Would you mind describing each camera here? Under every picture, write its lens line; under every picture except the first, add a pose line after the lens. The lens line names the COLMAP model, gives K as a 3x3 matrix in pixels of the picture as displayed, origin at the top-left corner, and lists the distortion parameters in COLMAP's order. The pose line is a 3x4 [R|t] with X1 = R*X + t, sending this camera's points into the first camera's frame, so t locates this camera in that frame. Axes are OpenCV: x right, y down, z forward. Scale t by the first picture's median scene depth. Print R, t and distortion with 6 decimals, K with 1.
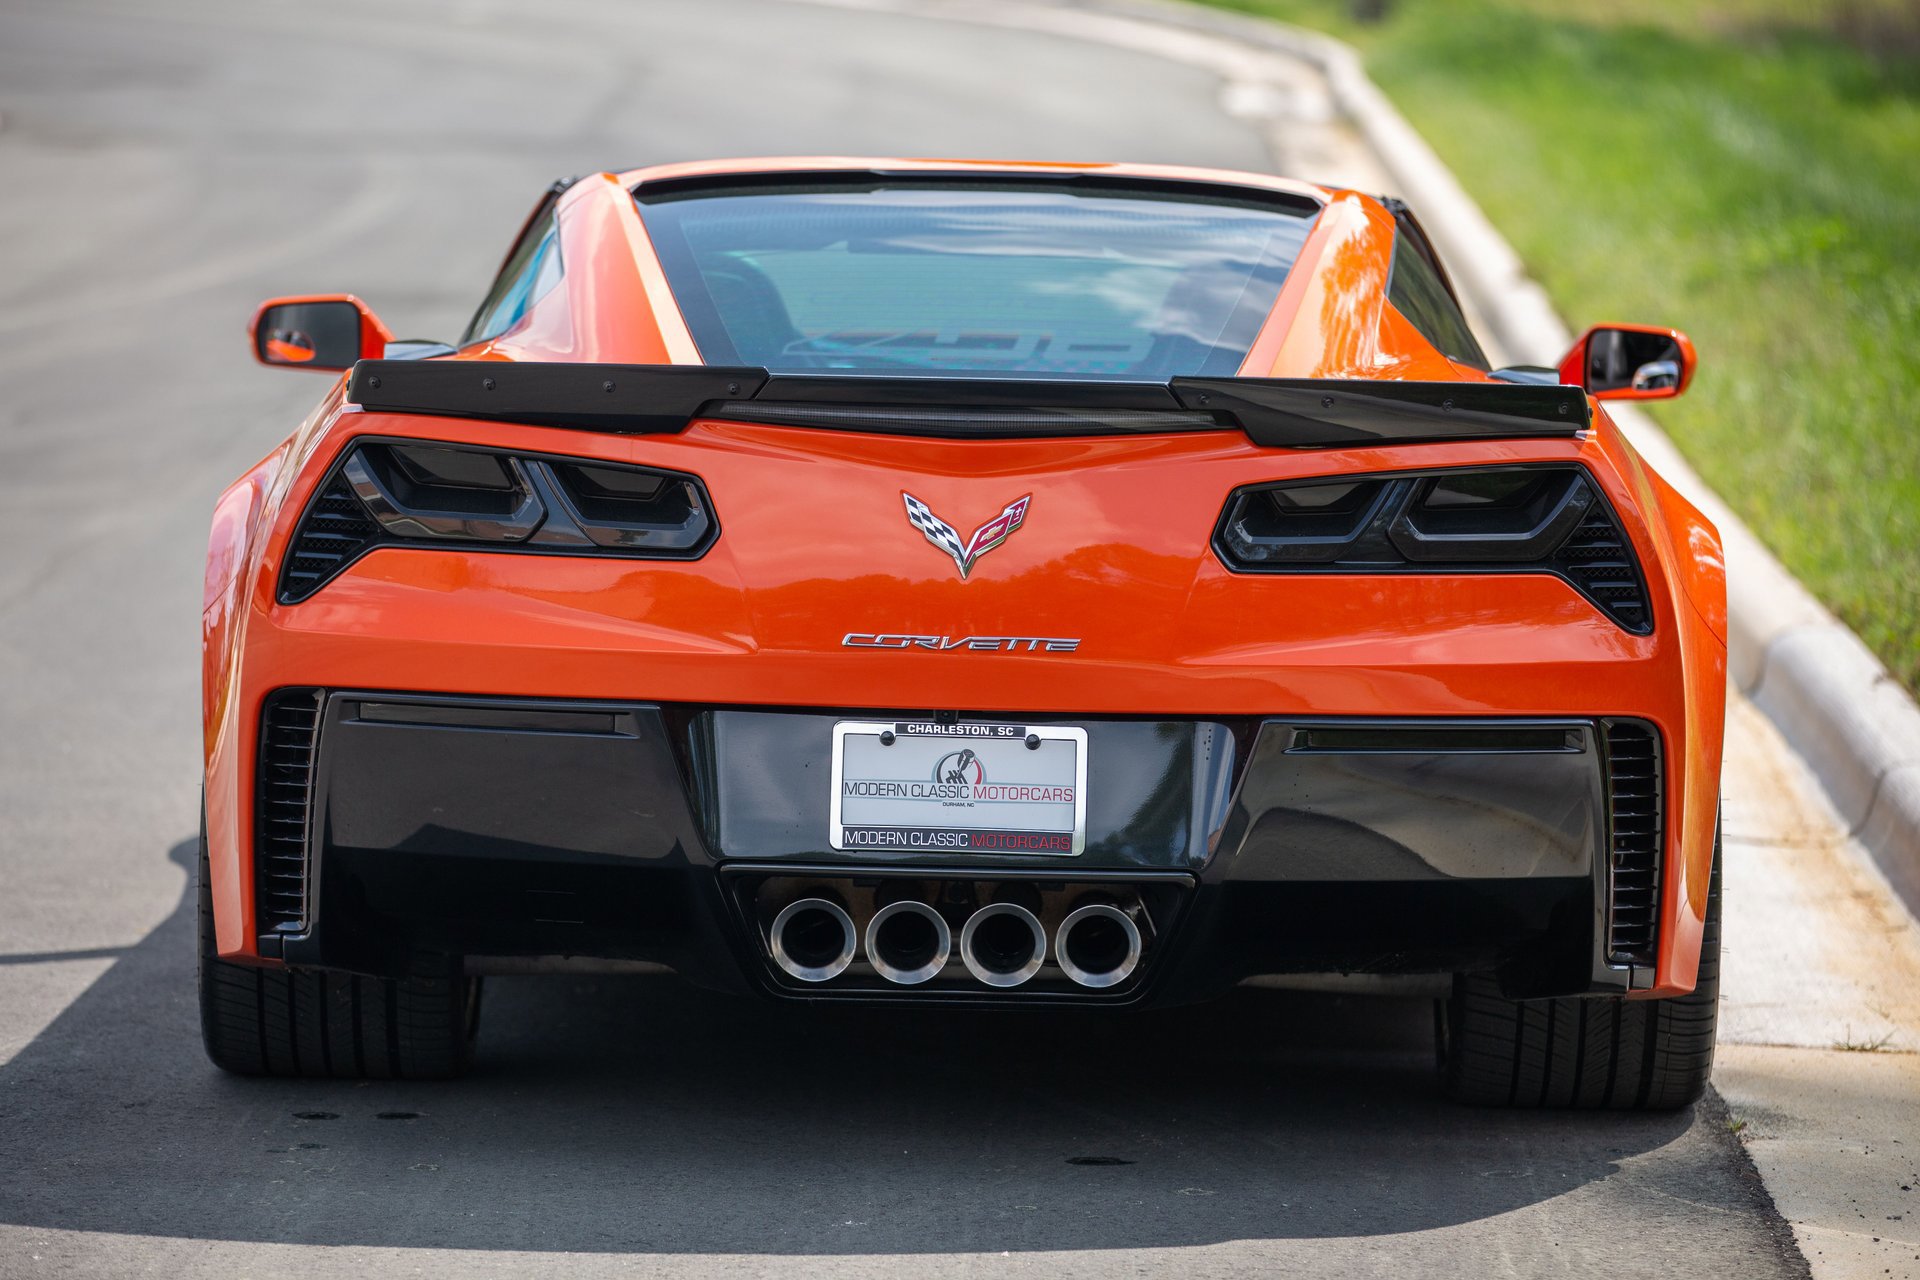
lens RADIAL K [[8217.2, 0, 960.0], [0, 8217.2, 640.0], [0, 0, 1]] dist [0.204118, 5.602552]
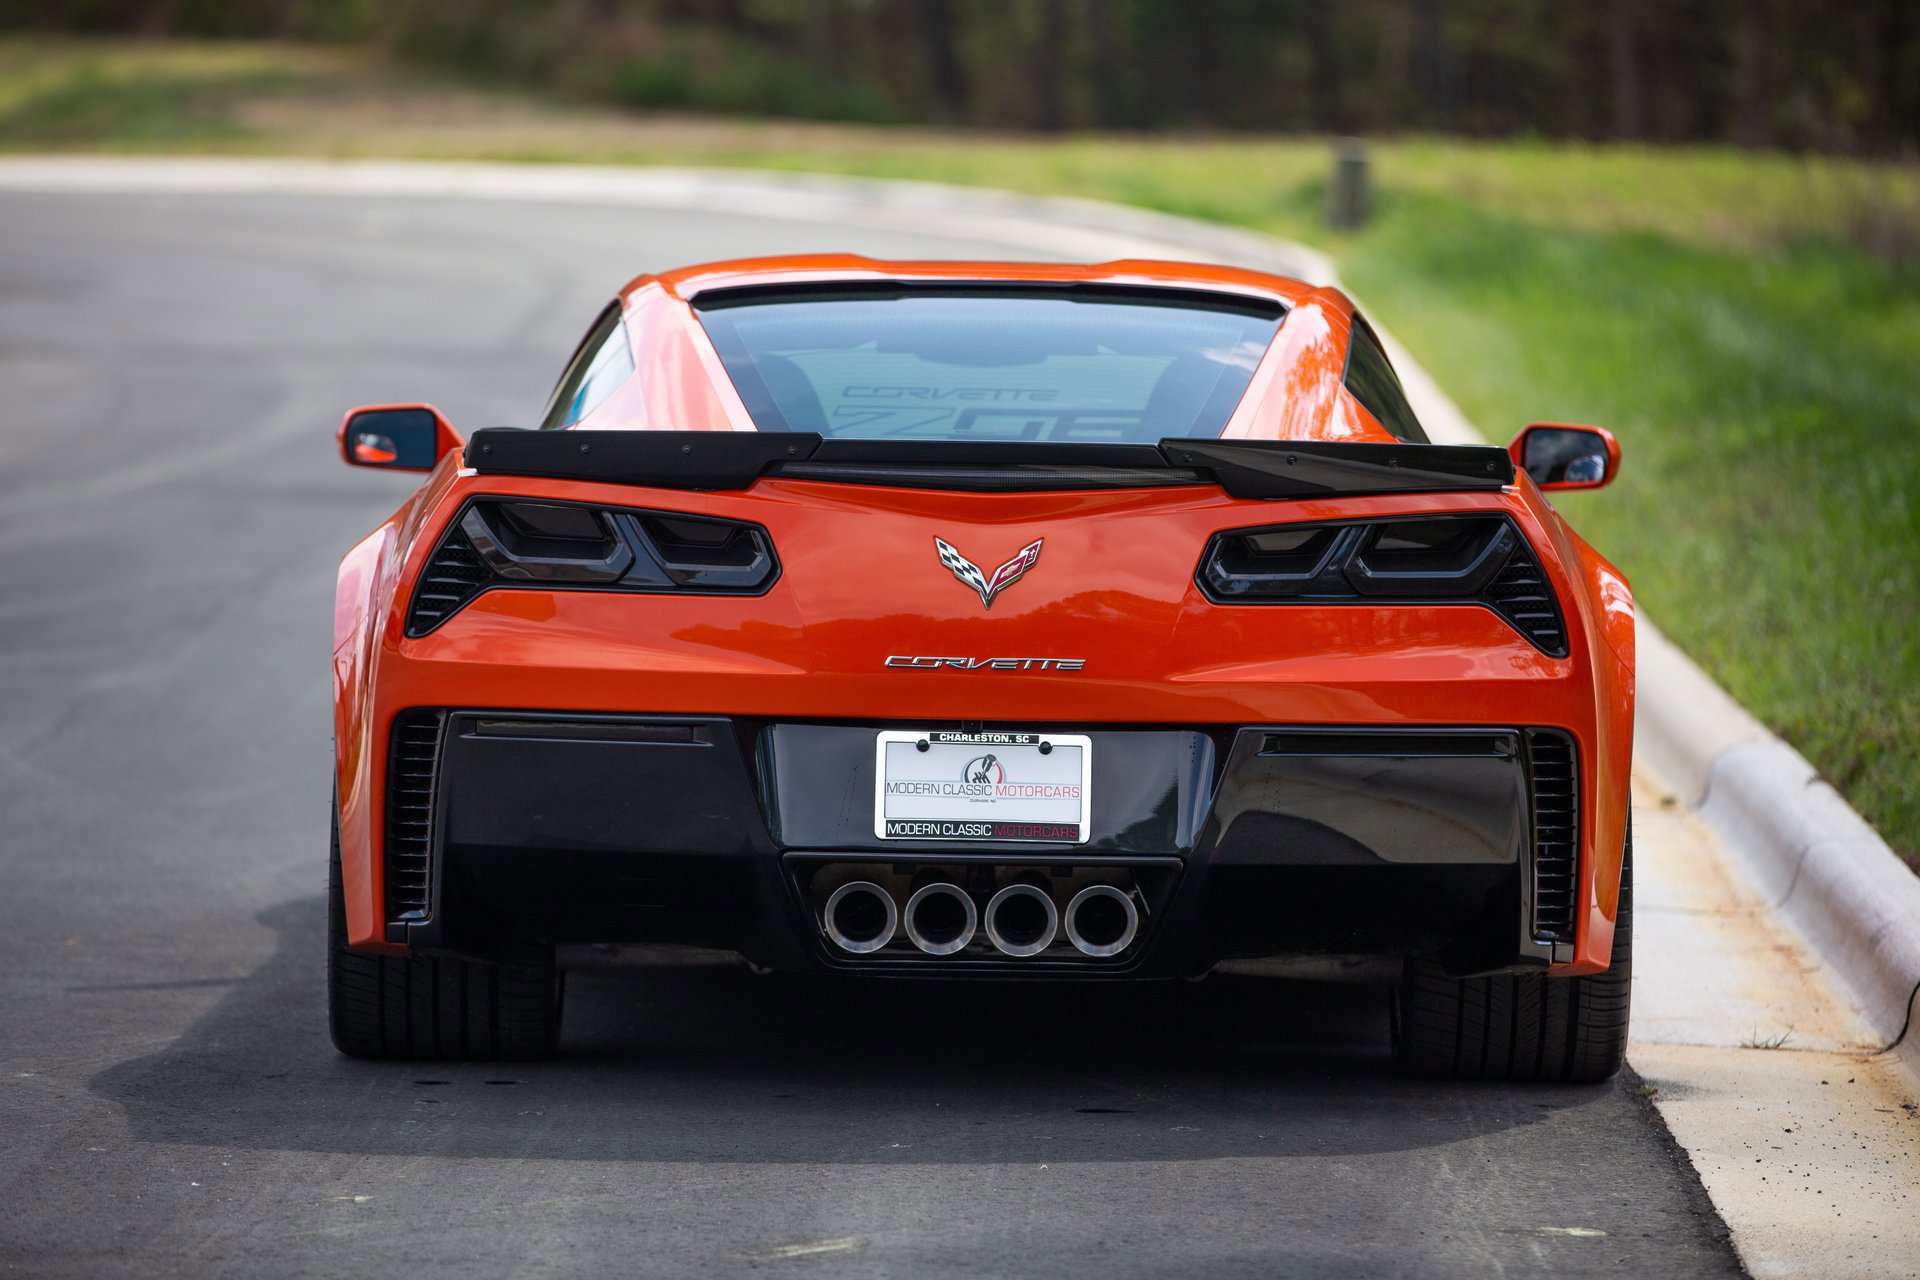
lens RADIAL K [[9476.6, 0, 960.0], [0, 9476.6, 640.0], [0, 0, 1]] dist [0.676589, 6.601654]
pose [[0.999954, -0.005246, 0.008046, -0.014211], [0.005521, 0.999388, -0.034545, 0.043479], [-0.007859, 0.034588, 0.999371, -0.363814]]
